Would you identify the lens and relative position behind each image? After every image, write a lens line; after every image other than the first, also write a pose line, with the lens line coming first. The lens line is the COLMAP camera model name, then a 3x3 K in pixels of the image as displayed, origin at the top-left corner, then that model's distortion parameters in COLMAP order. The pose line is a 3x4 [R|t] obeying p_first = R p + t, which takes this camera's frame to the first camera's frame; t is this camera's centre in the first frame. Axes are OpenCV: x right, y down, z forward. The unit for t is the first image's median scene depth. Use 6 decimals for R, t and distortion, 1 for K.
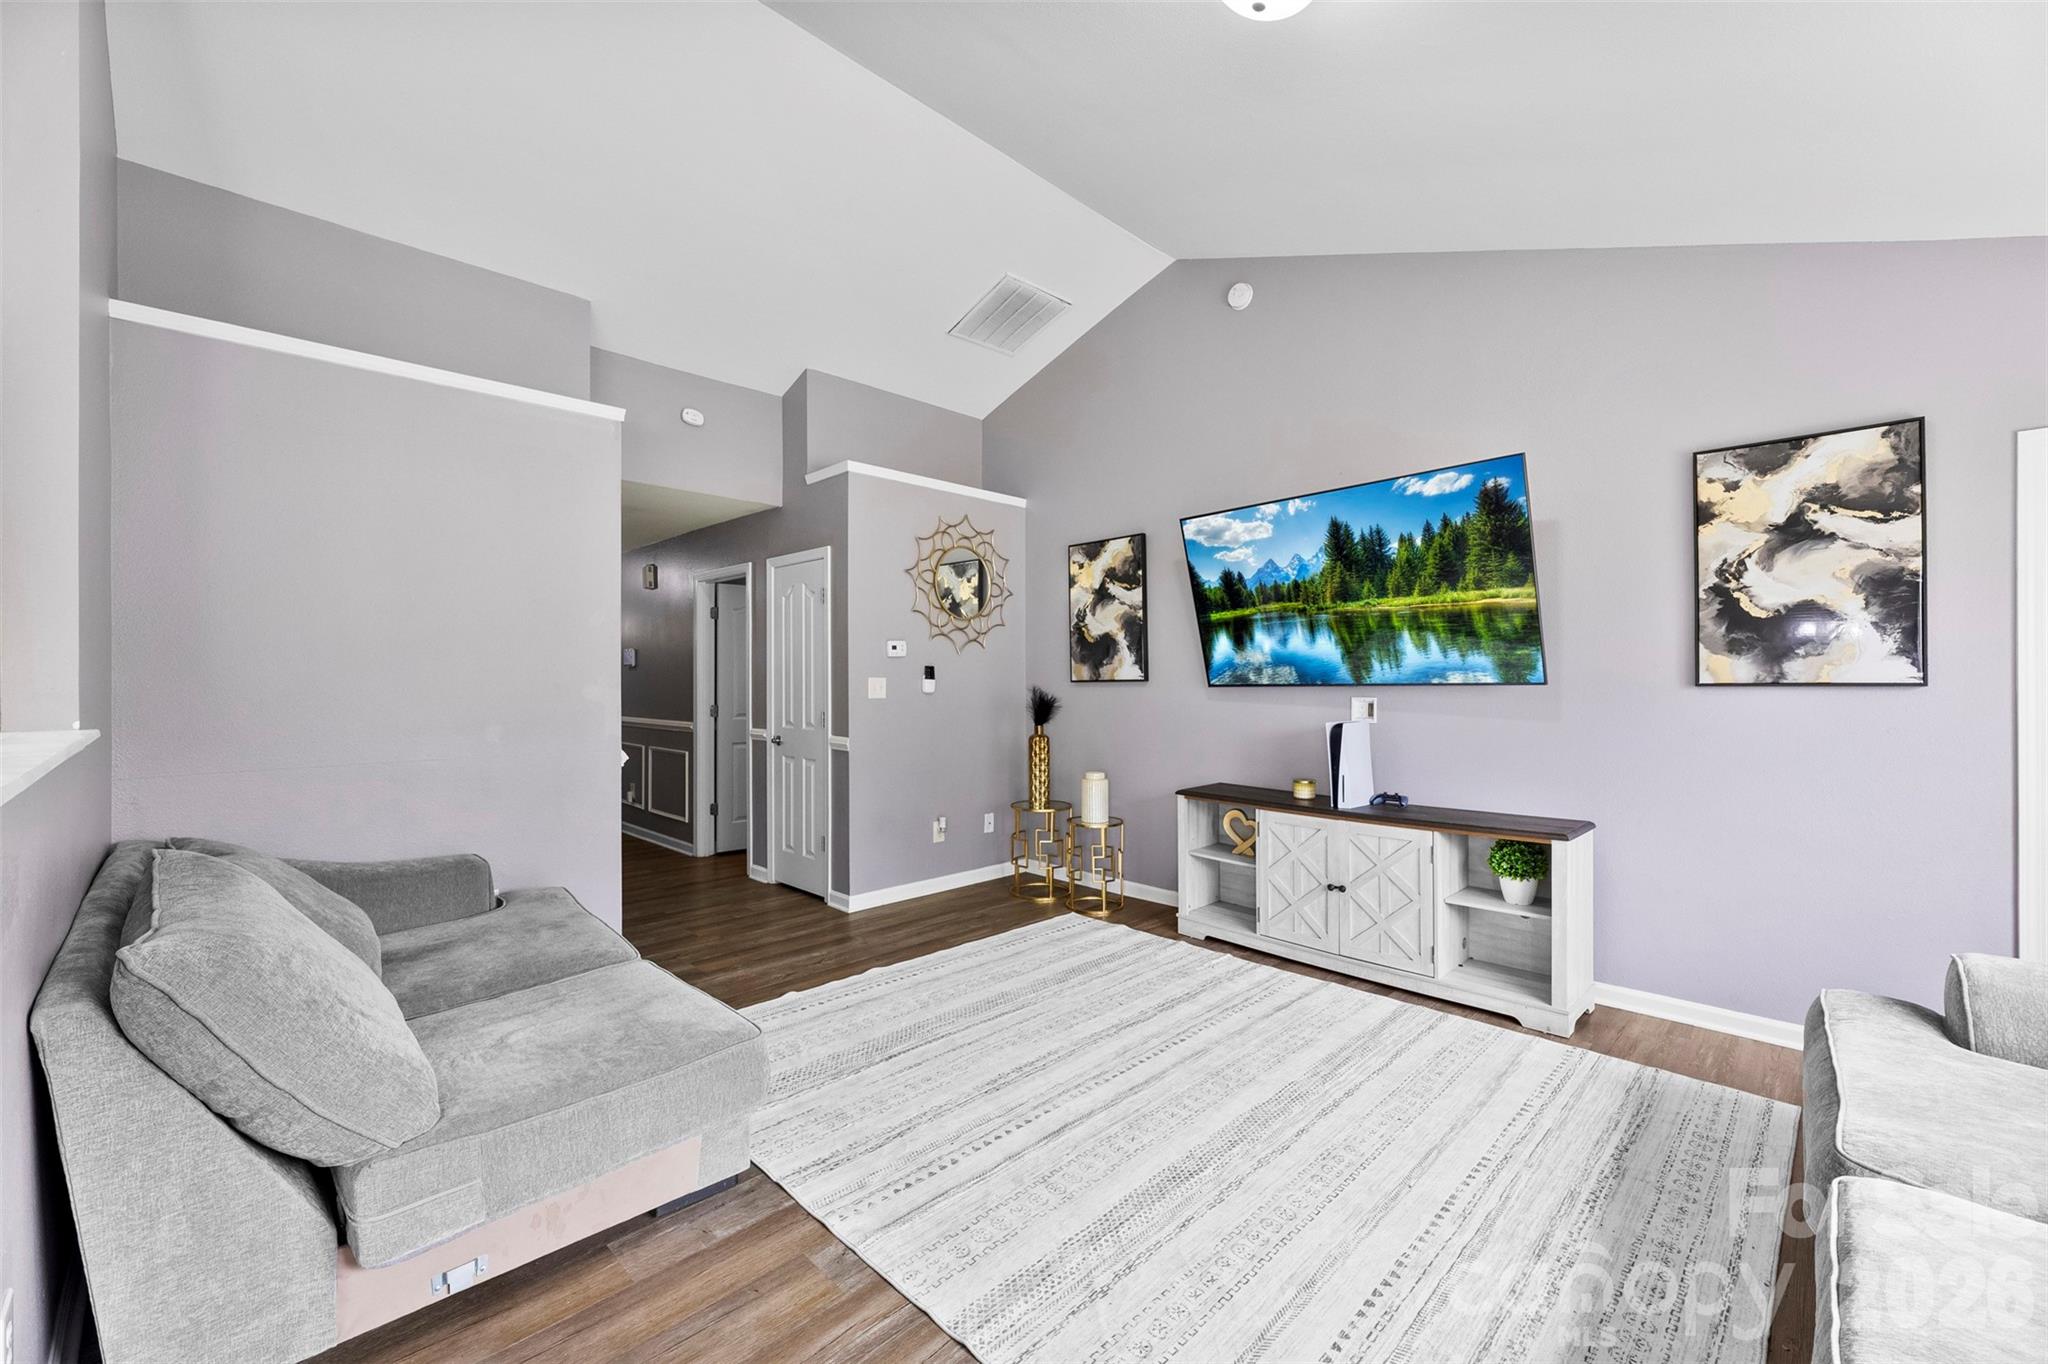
lens RADIAL K [[831.0, 0, 1025.7], [0, 831.0, 685.2], [0, 0, 1]] dist [0.004293, 0.000414]
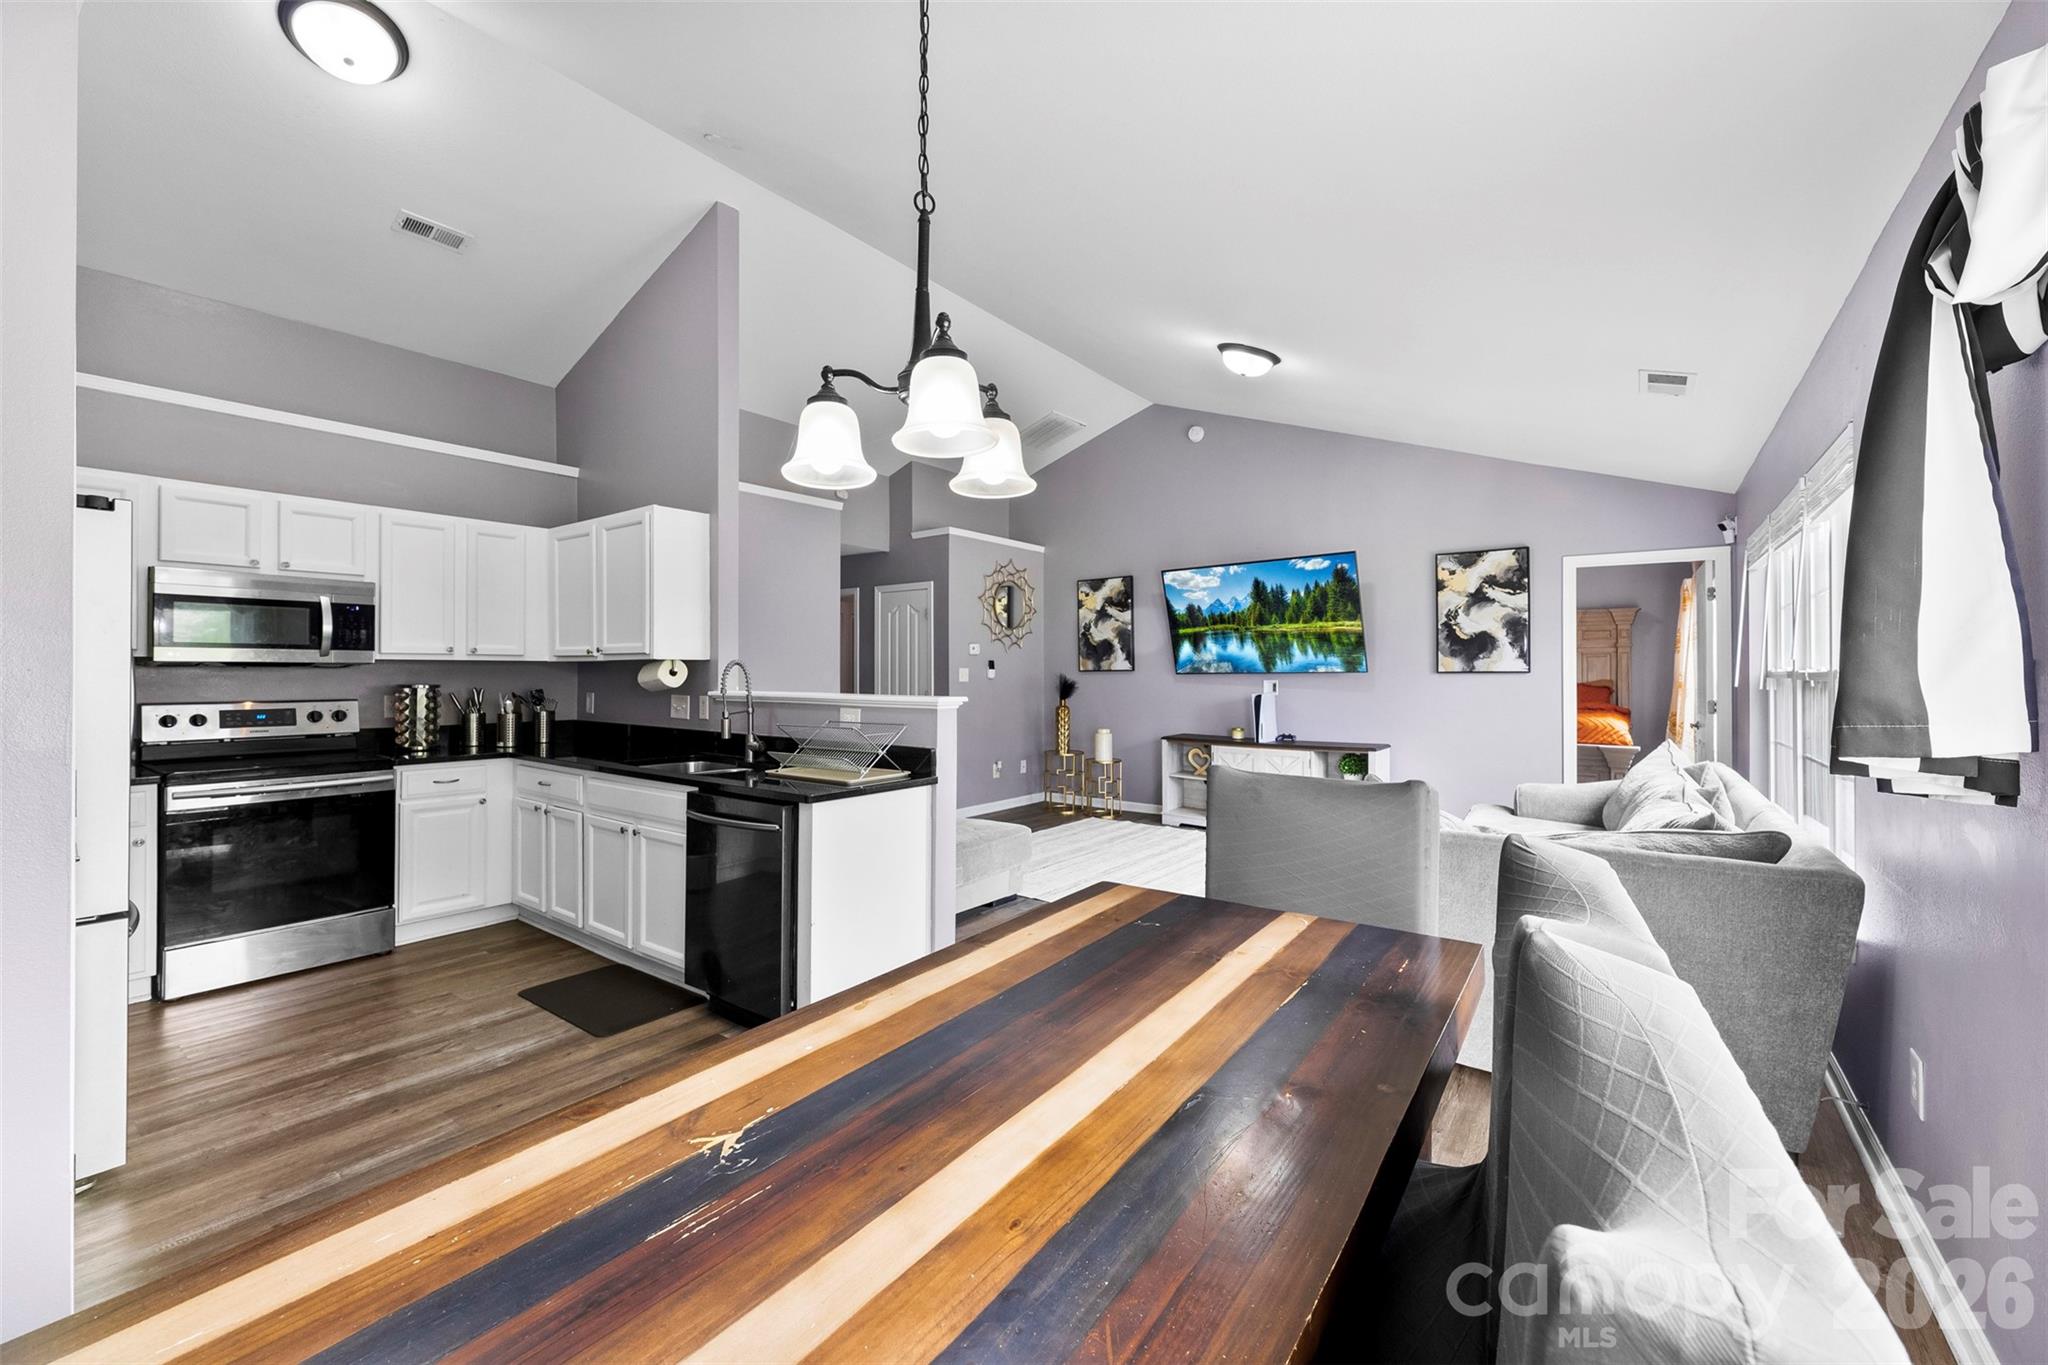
lens RADIAL K [[831.0, 0, 1023.7], [0, 831.0, 675.1], [0, 0, 1]] dist [0.004293, 0.000414]
pose [[0.989980, 0.000618, 0.141204, -0.337827], [-0.000373, 0.999998, -0.001762, 0.007295], [-0.141205, 0.001692, 0.989979, -0.622000]]
